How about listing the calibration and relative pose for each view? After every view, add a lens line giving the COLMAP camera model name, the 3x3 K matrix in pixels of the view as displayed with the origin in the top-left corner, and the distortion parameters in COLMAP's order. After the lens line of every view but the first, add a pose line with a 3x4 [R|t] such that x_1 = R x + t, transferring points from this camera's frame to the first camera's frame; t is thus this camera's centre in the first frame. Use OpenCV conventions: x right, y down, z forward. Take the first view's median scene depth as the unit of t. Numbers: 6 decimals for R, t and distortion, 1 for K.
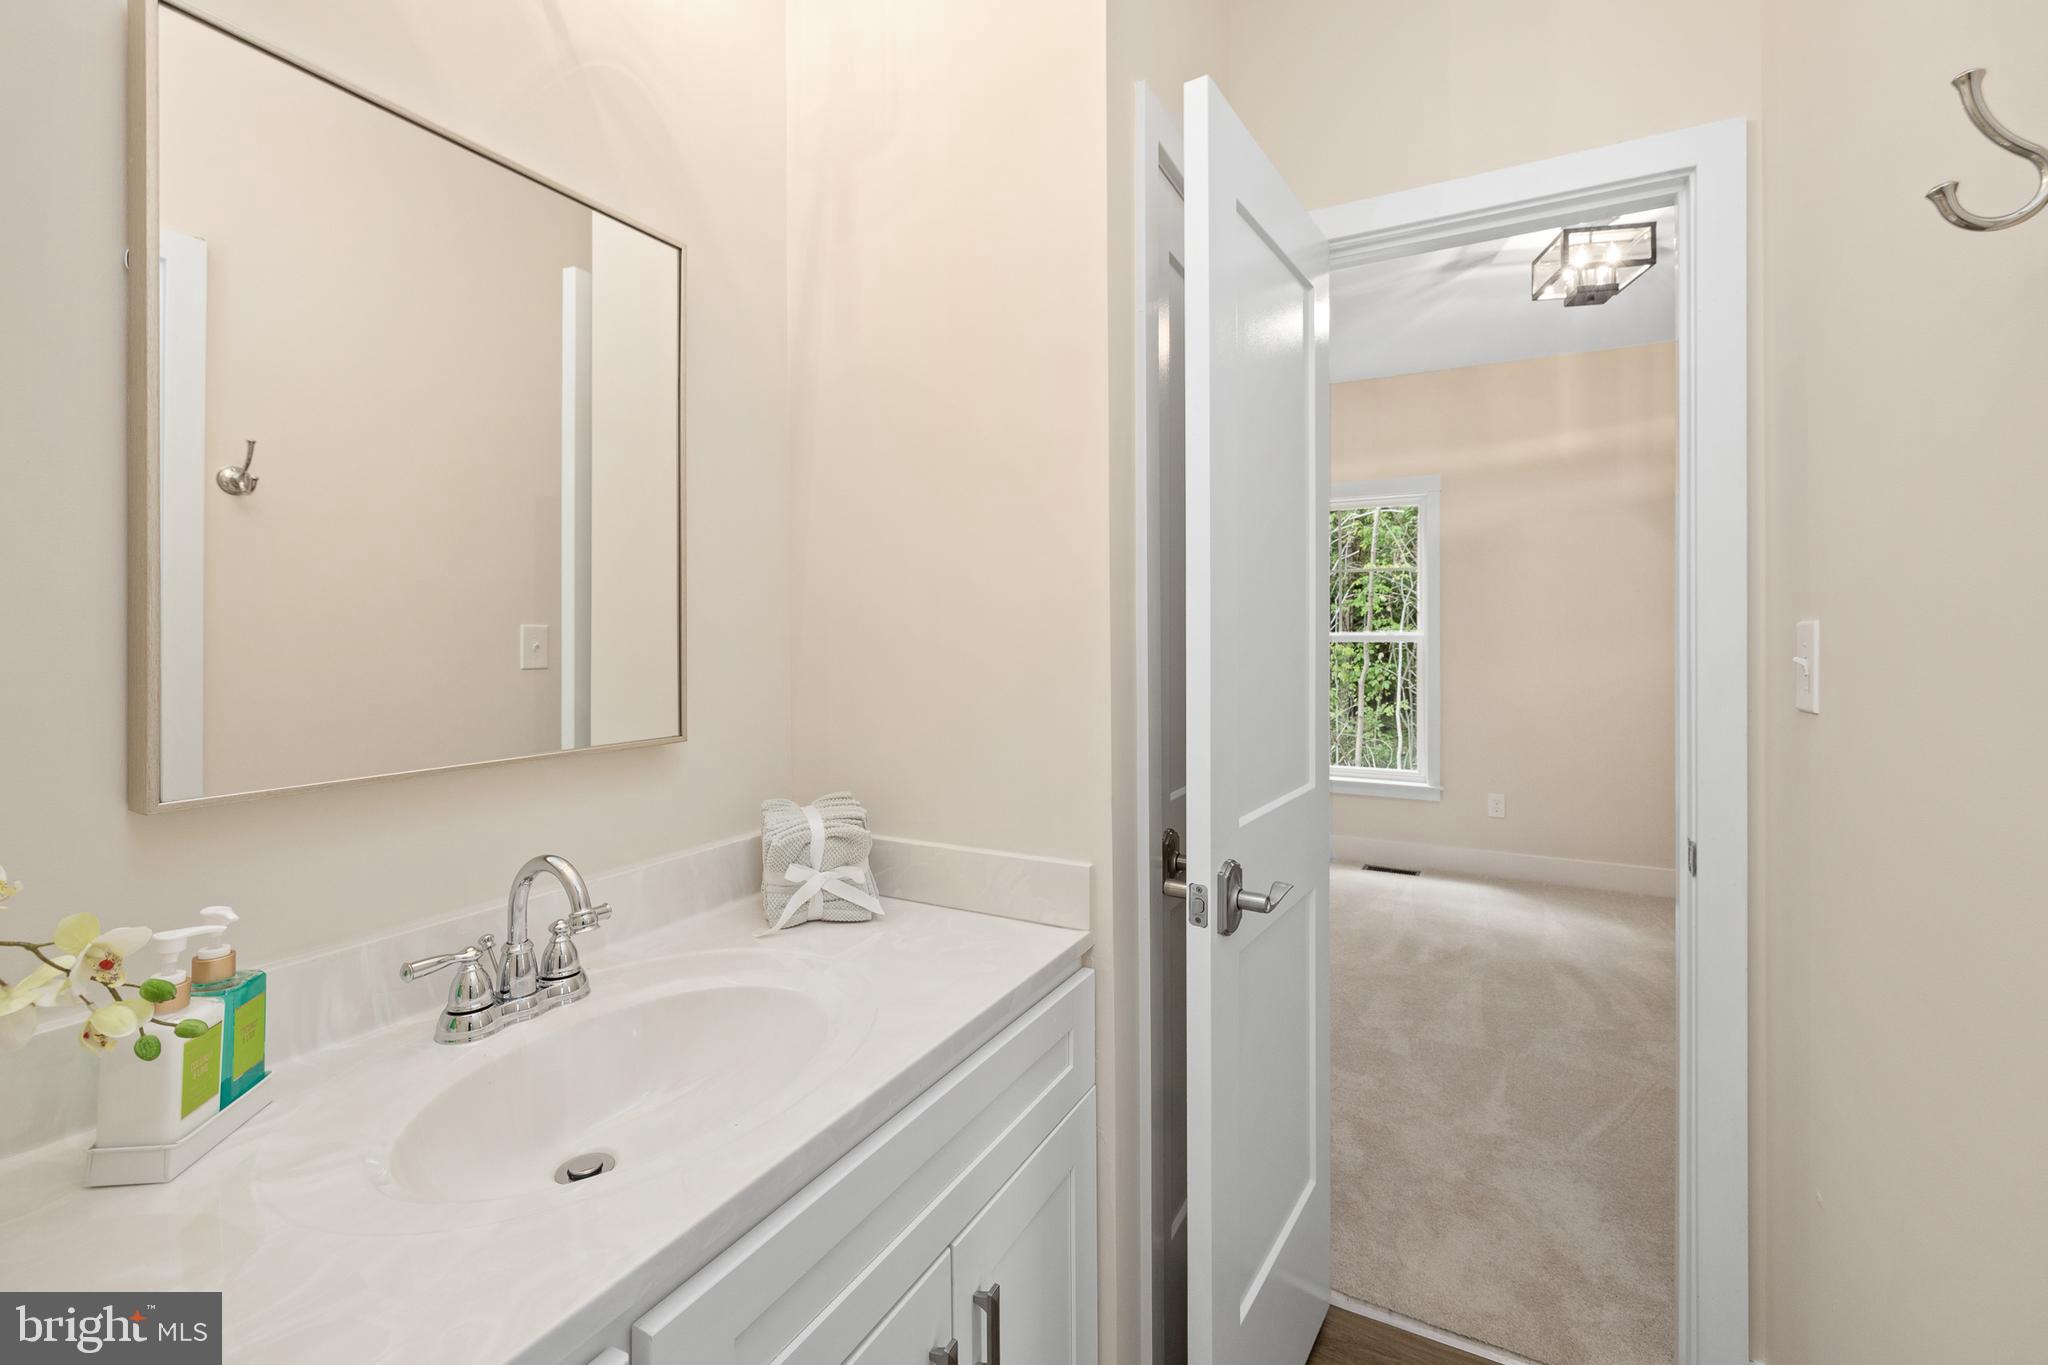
lens RADIAL K [[865.8, 0, 1021.3], [0, 865.8, 647.2], [0, 0, 1]] dist [0.000123, -0.000475]
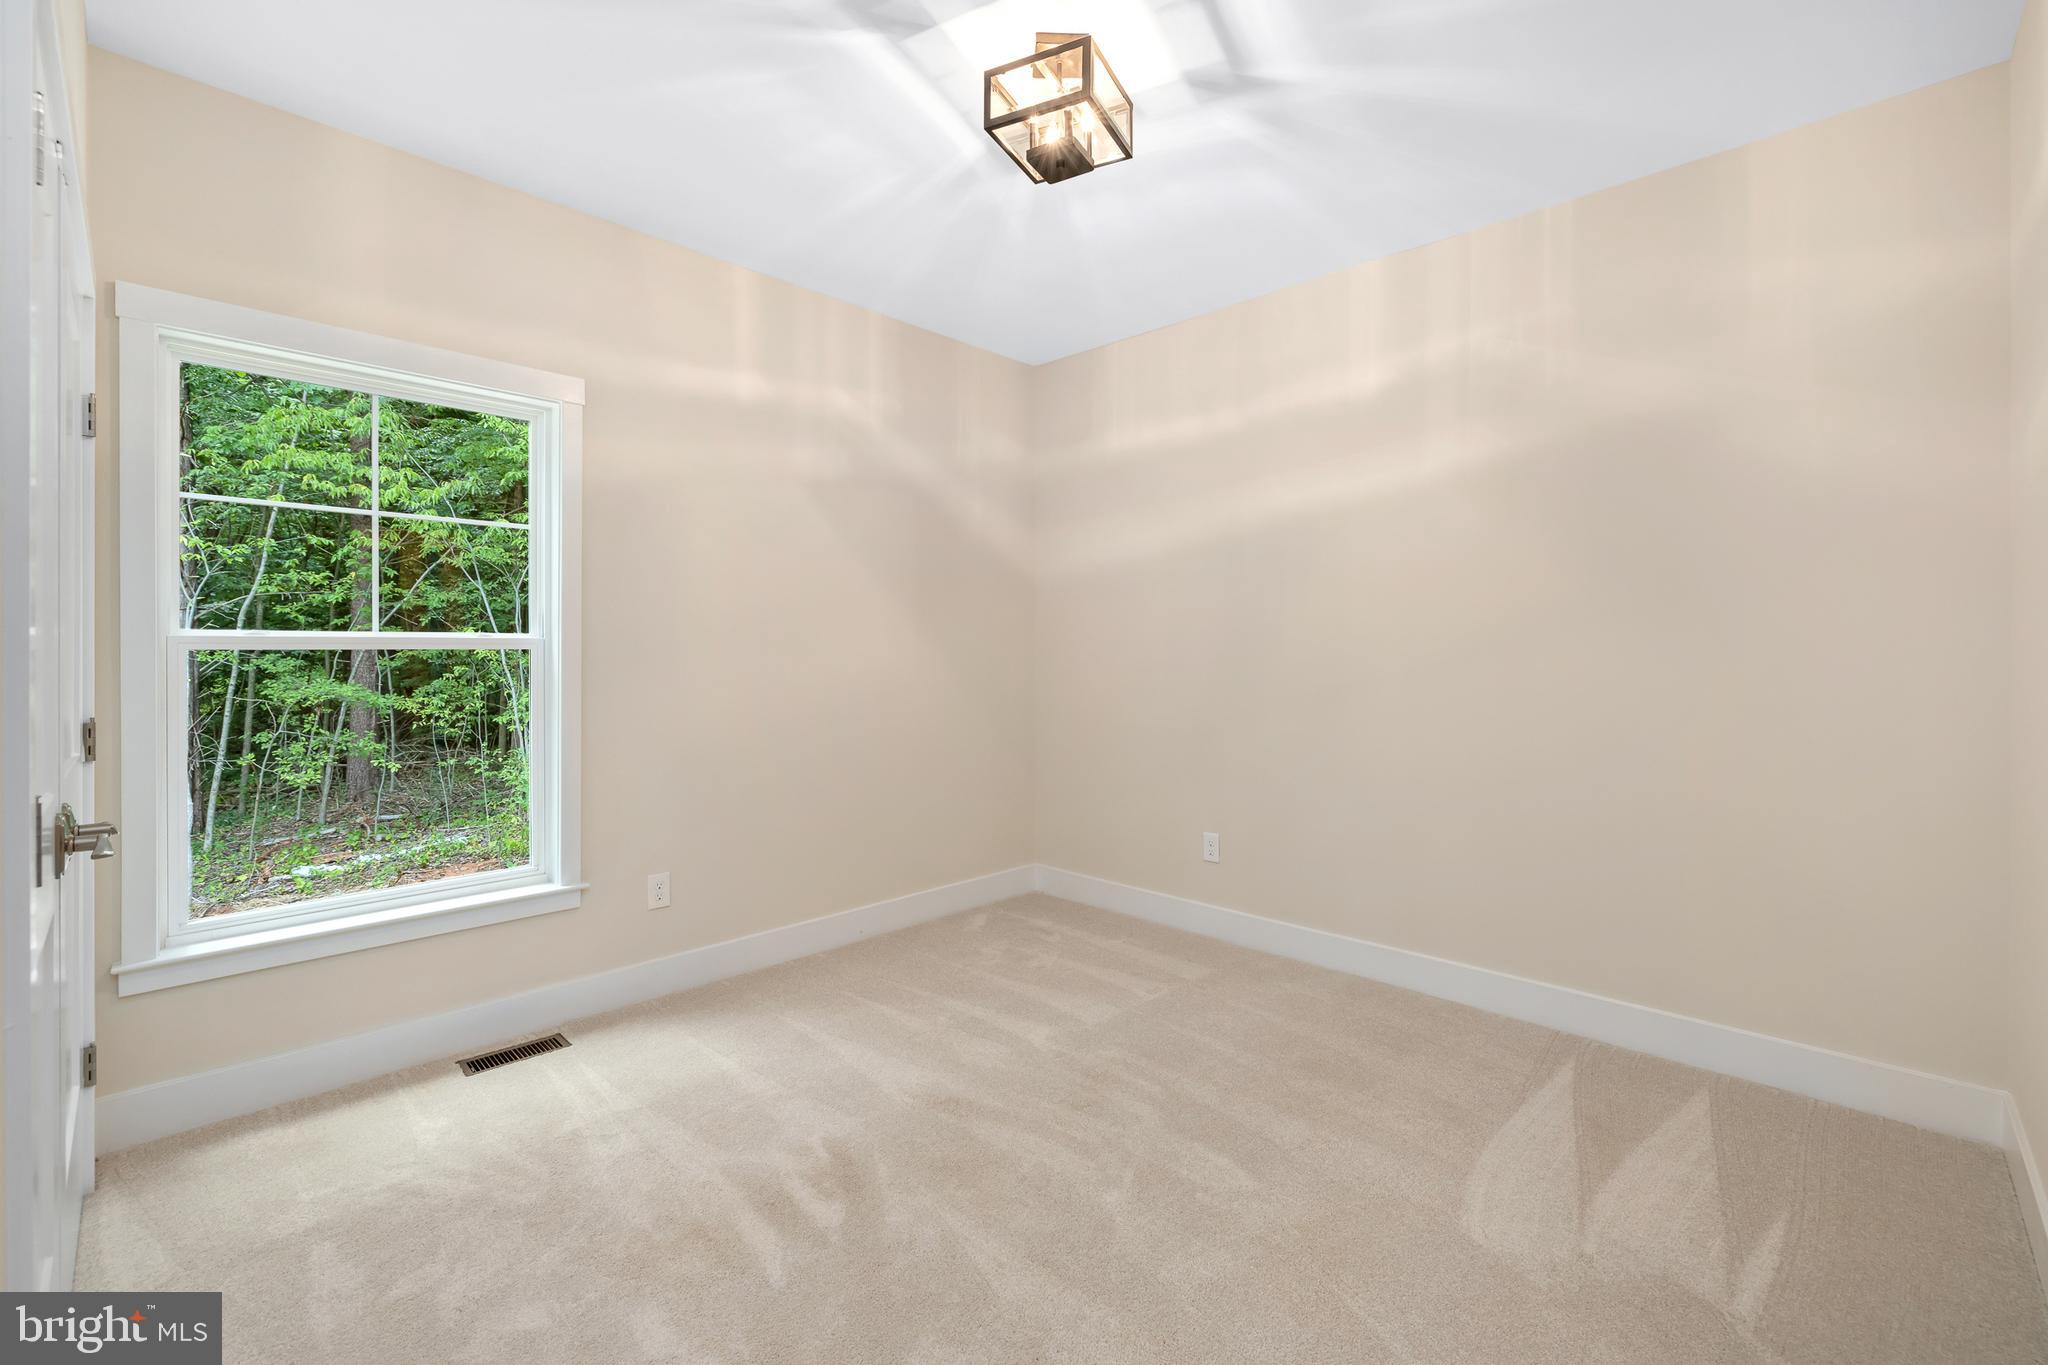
lens RADIAL K [[865.8, 0, 1021.3], [0, 865.8, 647.2], [0, 0, 1]] dist [0.000123, -0.000475]
pose [[0.270002, 0.003811, 0.962852, -0.027540], [0.013111, 0.999885, -0.007634, 0.001543], [-0.962771, 0.014685, 0.269921, 0.542836]]
